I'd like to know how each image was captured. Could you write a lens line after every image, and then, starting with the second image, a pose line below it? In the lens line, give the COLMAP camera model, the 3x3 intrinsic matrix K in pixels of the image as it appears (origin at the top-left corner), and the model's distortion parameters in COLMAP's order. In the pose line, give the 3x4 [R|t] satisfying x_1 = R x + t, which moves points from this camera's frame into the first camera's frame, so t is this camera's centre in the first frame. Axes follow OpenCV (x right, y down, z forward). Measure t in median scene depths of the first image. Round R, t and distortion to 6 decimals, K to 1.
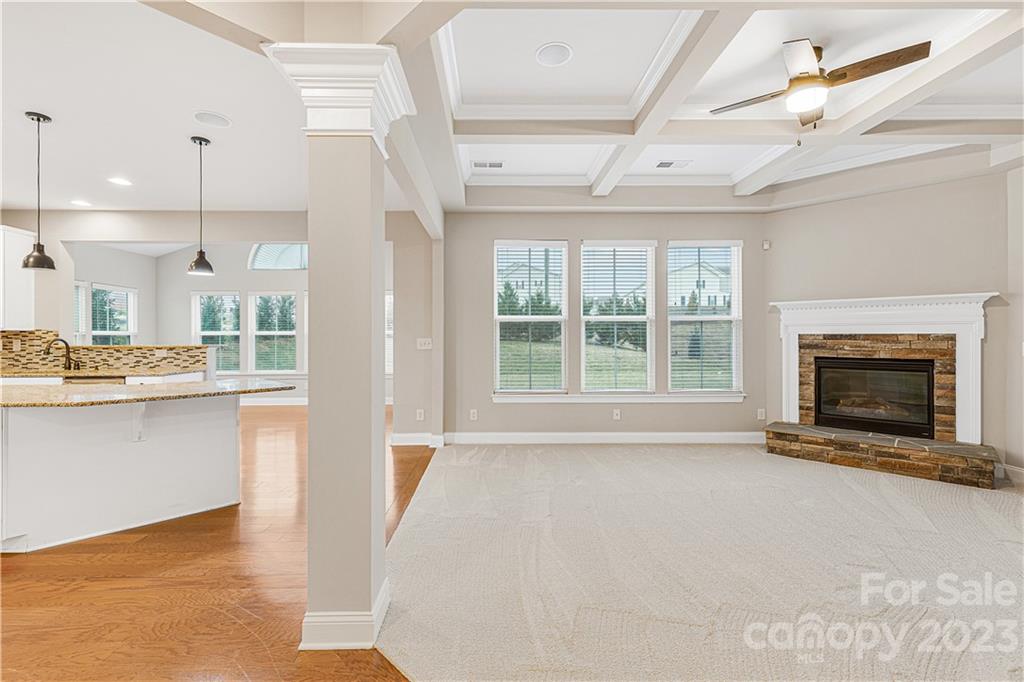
lens RADIAL K [[439.8, 0, 493.7], [0, 439.8, 337.2], [0, 0, 1]] dist [0.002388, 0.000331]
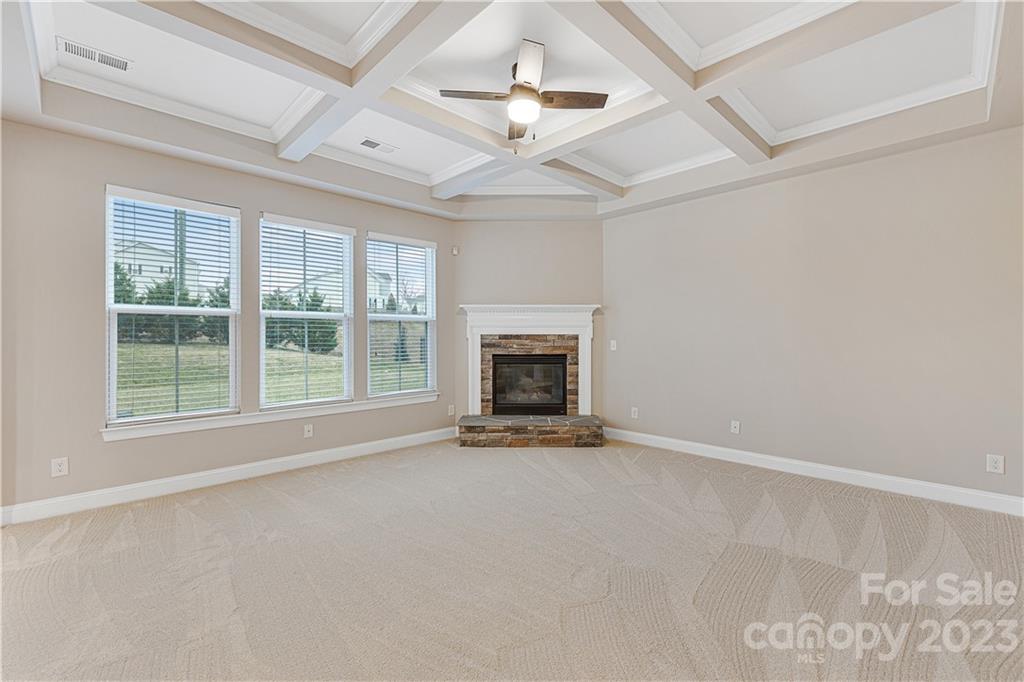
lens RADIAL K [[438.8, 0, 514.2], [0, 438.8, 335.5], [0, 0, 1]] dist [-0.002206, -0.000572]
pose [[0.715529, 0.001749, 0.698581, -0.022292], [0.001593, 0.999990, -0.004135, 0.000227], [-0.698581, 0.004072, 0.715519, 0.162288]]
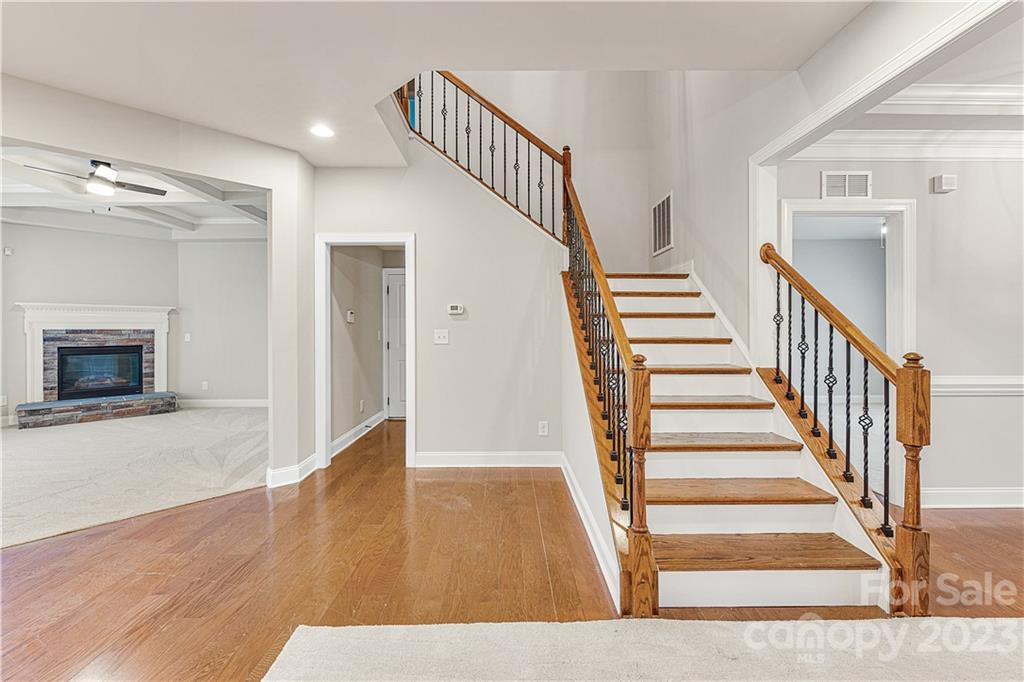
lens RADIAL K [[440.4, 0, 509.7], [0, 440.4, 328.0], [0, 0, 1]] dist [-0.000977, -0.000428]
pose [[0.004418, 0.001139, 0.999990, -0.585559], [0.004071, 0.999991, -0.001157, -0.005009], [-0.999982, 0.004076, 0.004413, -0.345787]]
